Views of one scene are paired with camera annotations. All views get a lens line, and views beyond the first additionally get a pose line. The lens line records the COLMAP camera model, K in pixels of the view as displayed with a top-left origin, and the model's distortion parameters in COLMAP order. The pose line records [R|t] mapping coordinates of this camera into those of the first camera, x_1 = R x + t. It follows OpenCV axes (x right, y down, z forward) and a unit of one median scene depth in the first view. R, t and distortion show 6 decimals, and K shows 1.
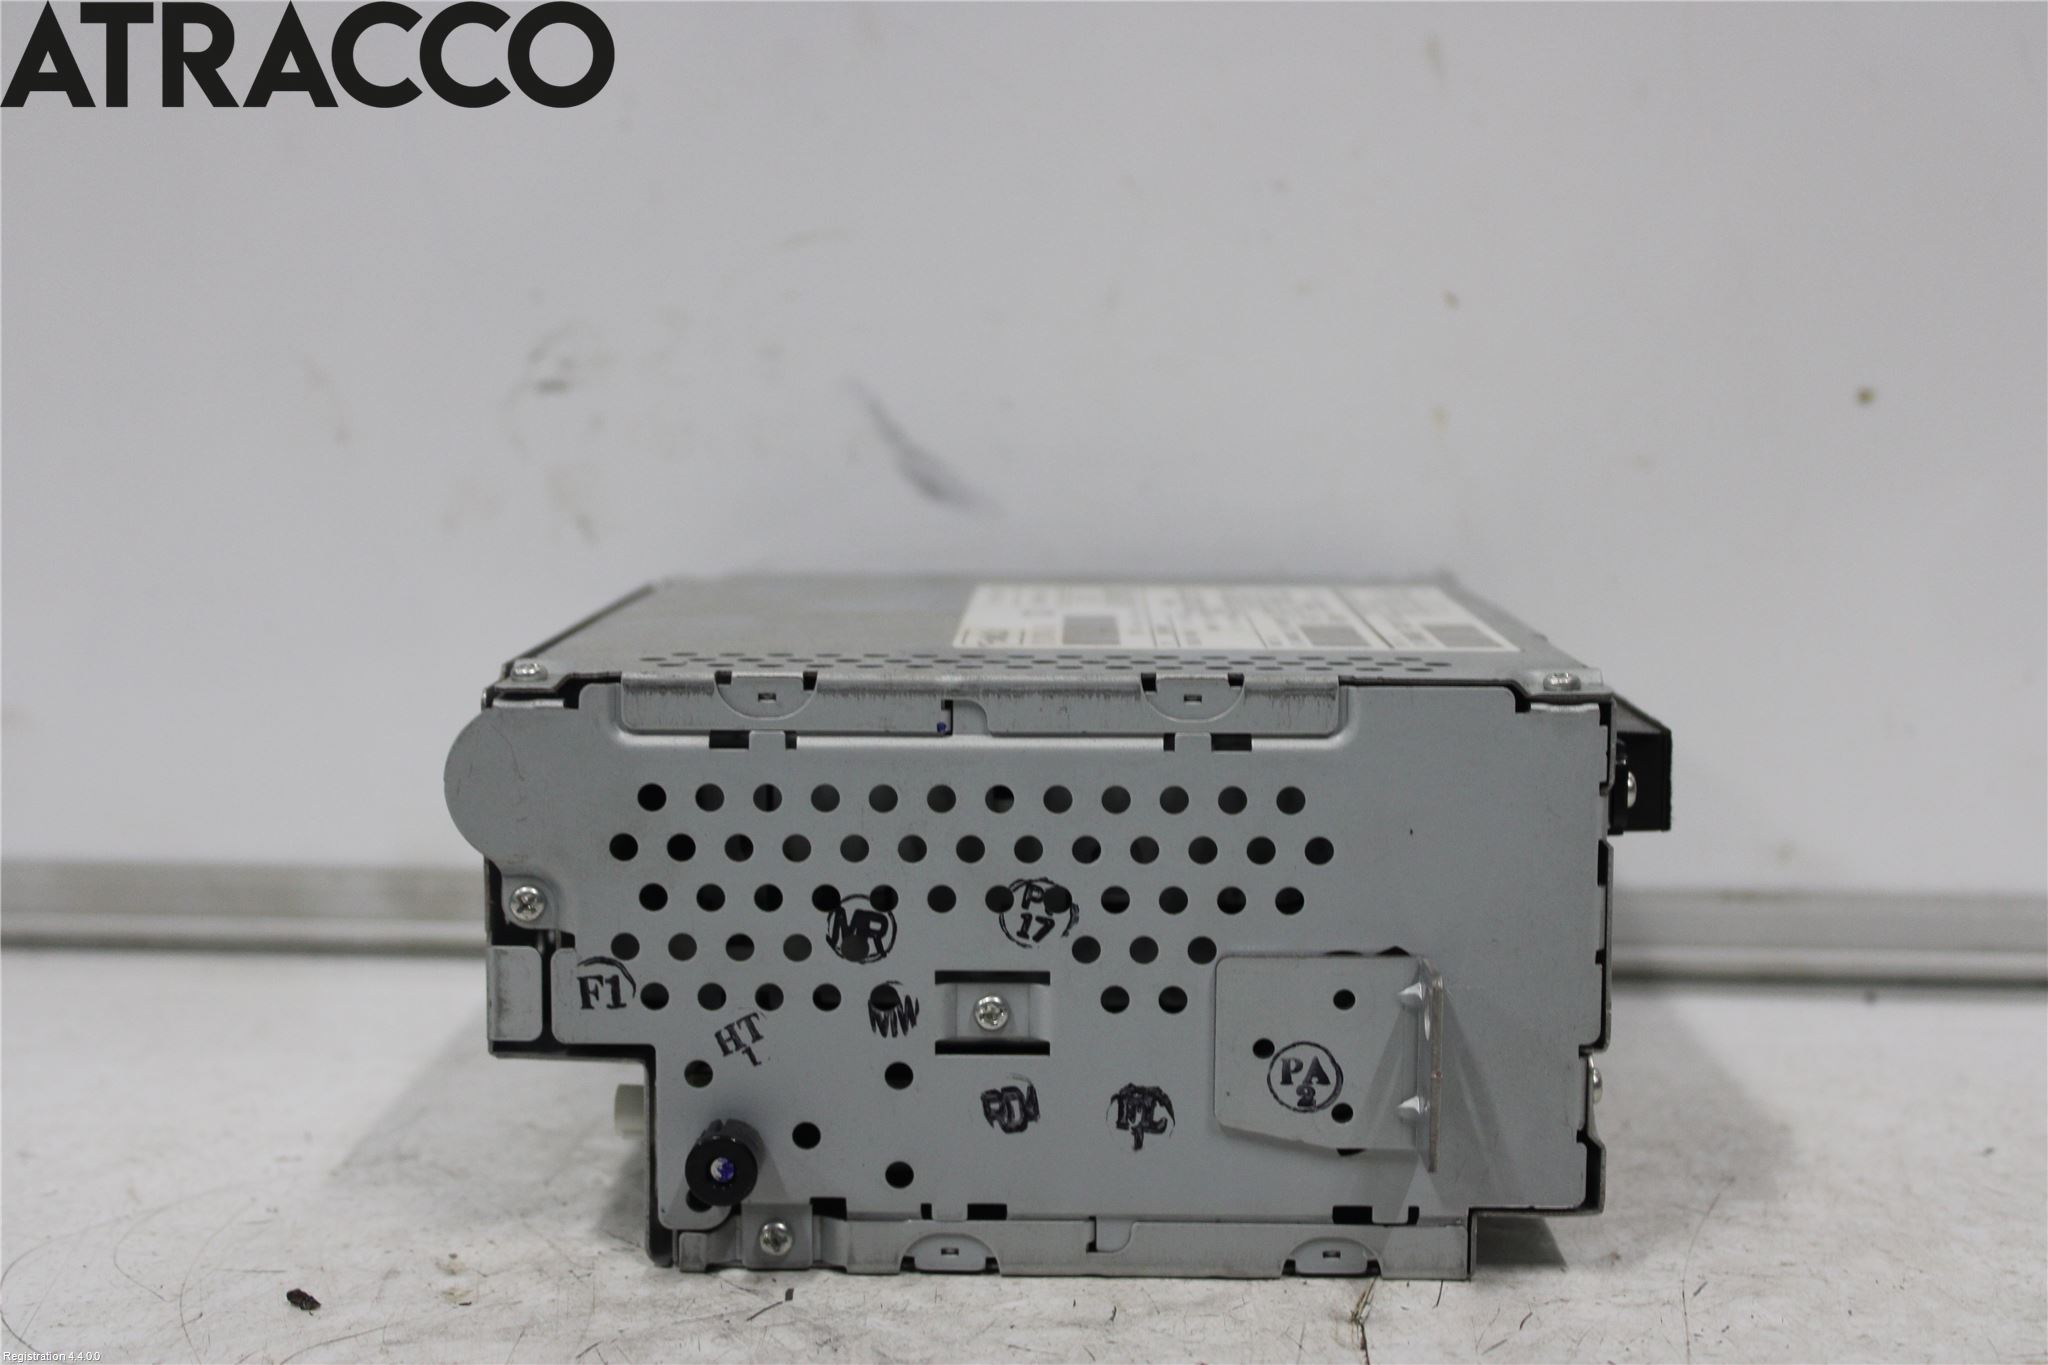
lens RADIAL K [[2976.7, 0, 1022.7], [0, 2976.7, 676.8], [0, 0, 1]] dist [-0.035921, 0.000000]
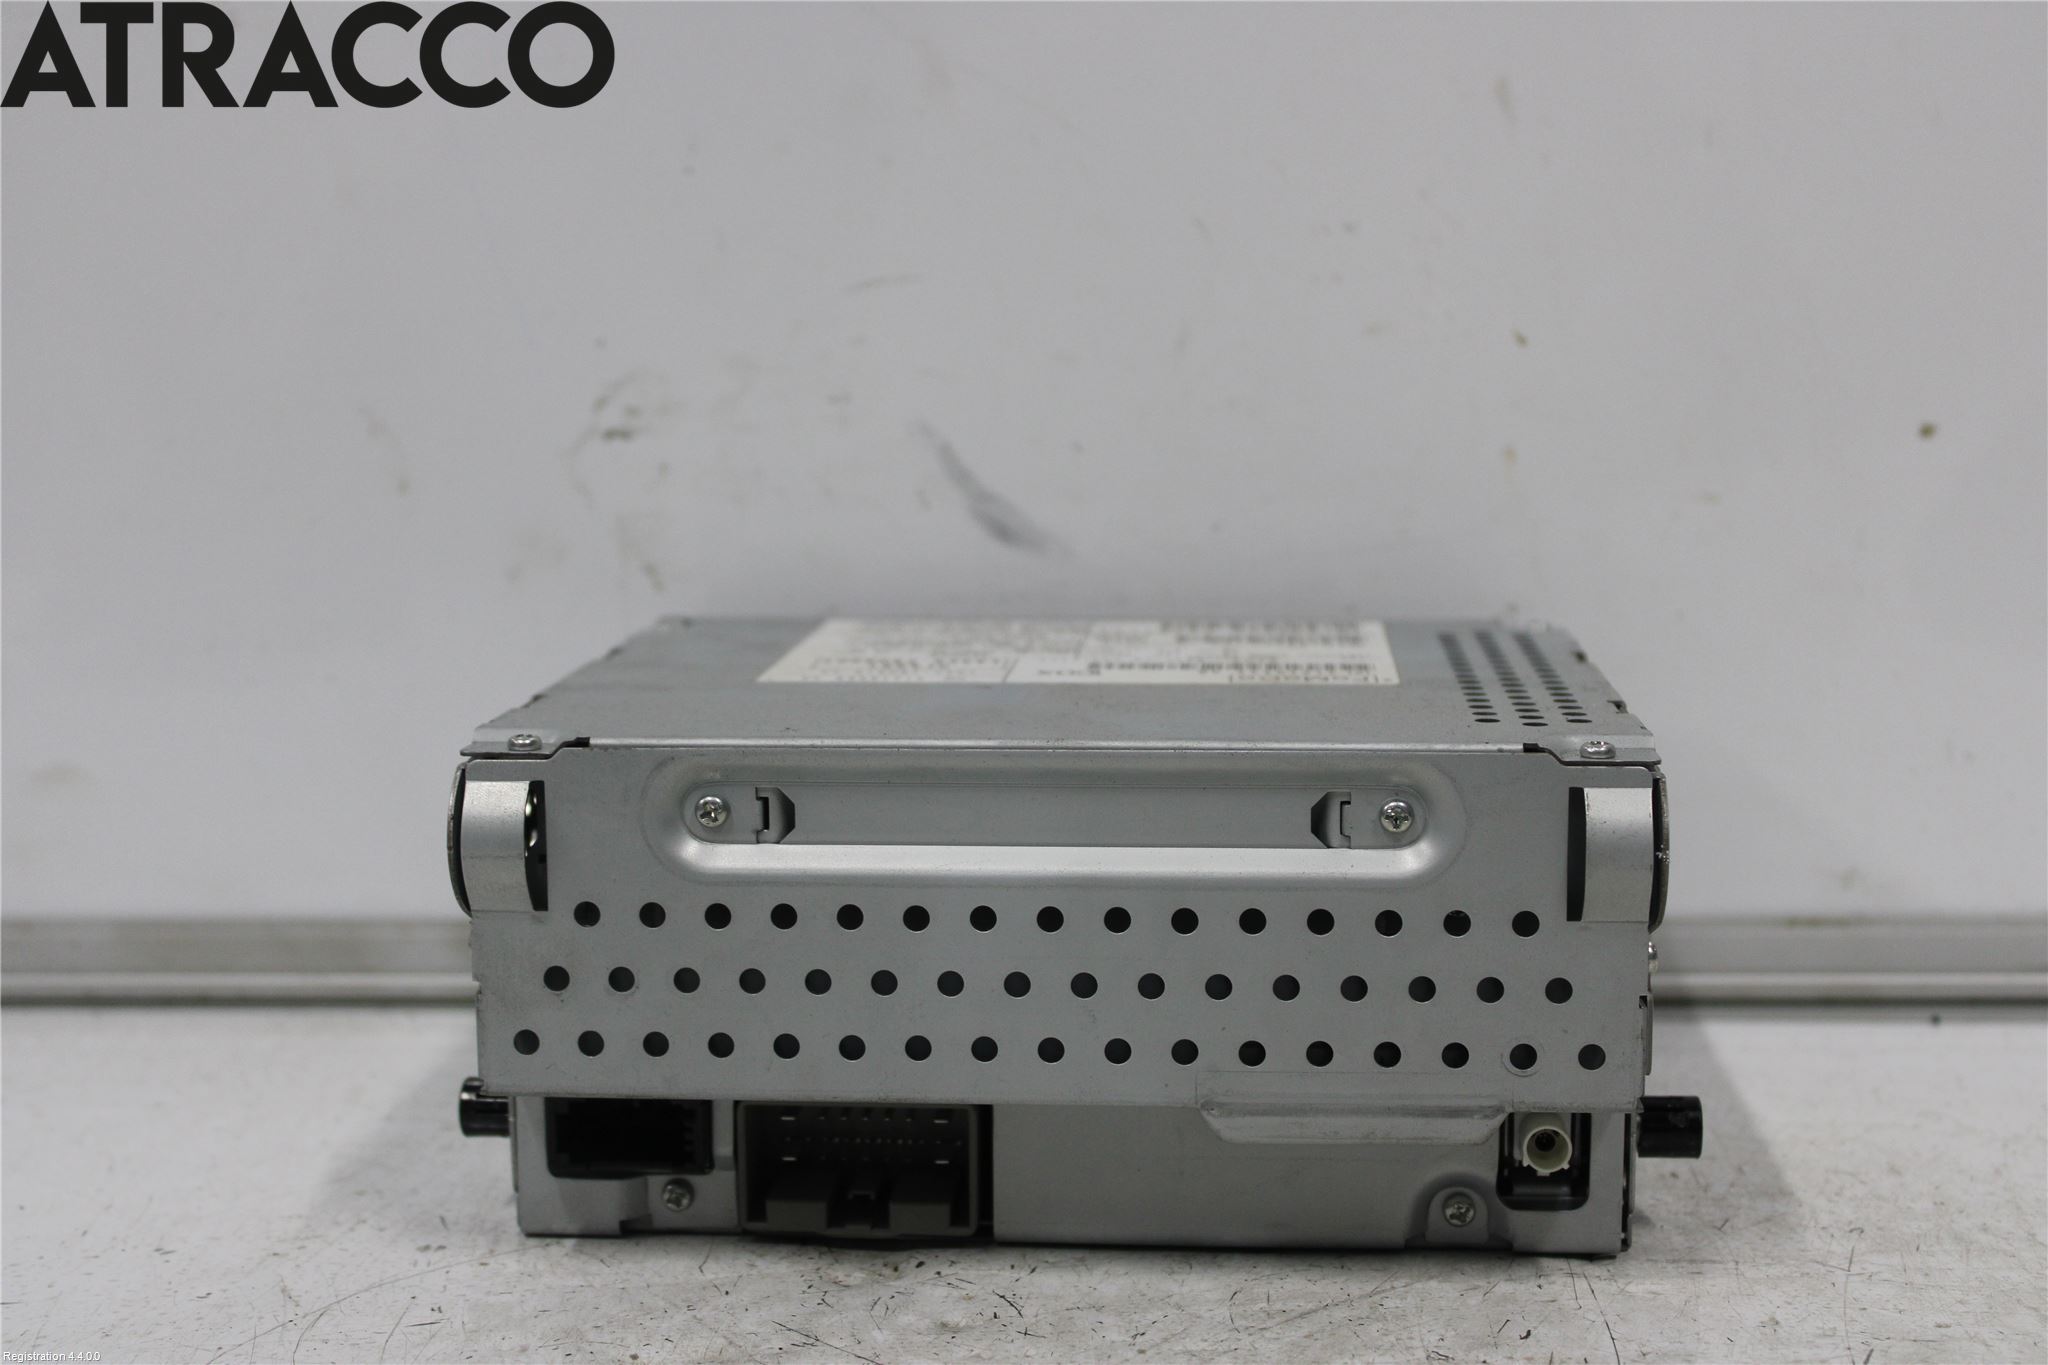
lens RADIAL K [[2976.7, 0, 1023.2], [0, 2976.7, 684.8], [0, 0, 1]] dist [-0.035921, 0.000000]
pose [[0.998663, -0.017993, 0.048466, -0.103376], [0.016660, 0.999475, 0.027772, -0.056054], [-0.048940, -0.026928, 0.998439, -0.000129]]
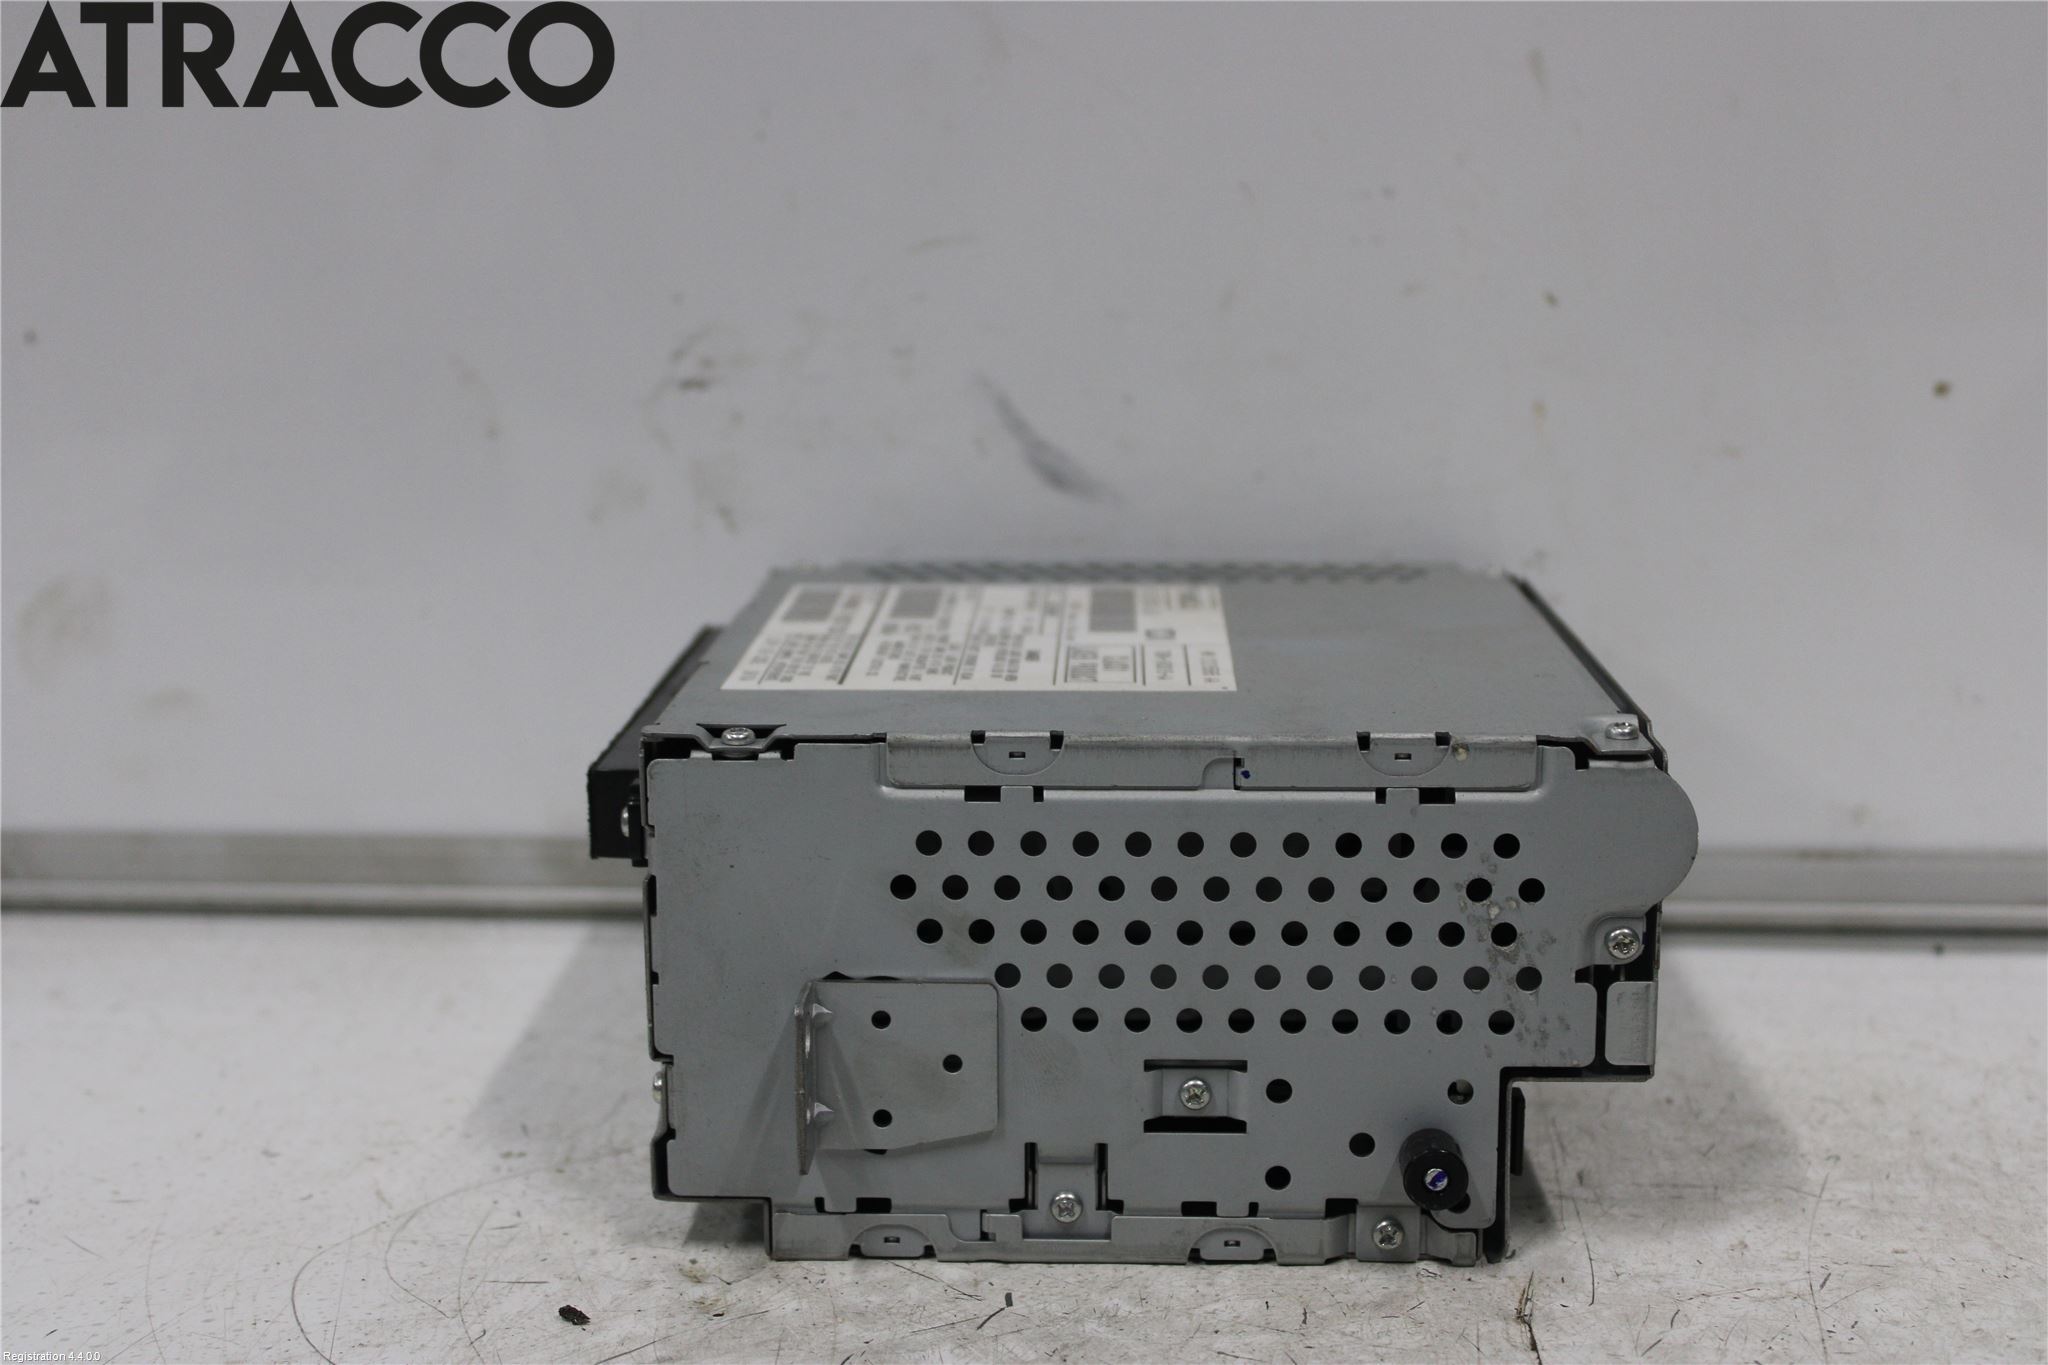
lens RADIAL K [[2976.7, 0, 1016.9], [0, 2976.7, 691.1], [0, 0, 1]] dist [-0.035921, 0.000000]
pose [[0.999892, -0.011074, 0.009643, -0.078692], [0.010322, 0.997143, 0.074827, -0.095175], [-0.010444, -0.074720, 0.997150, -0.082575]]
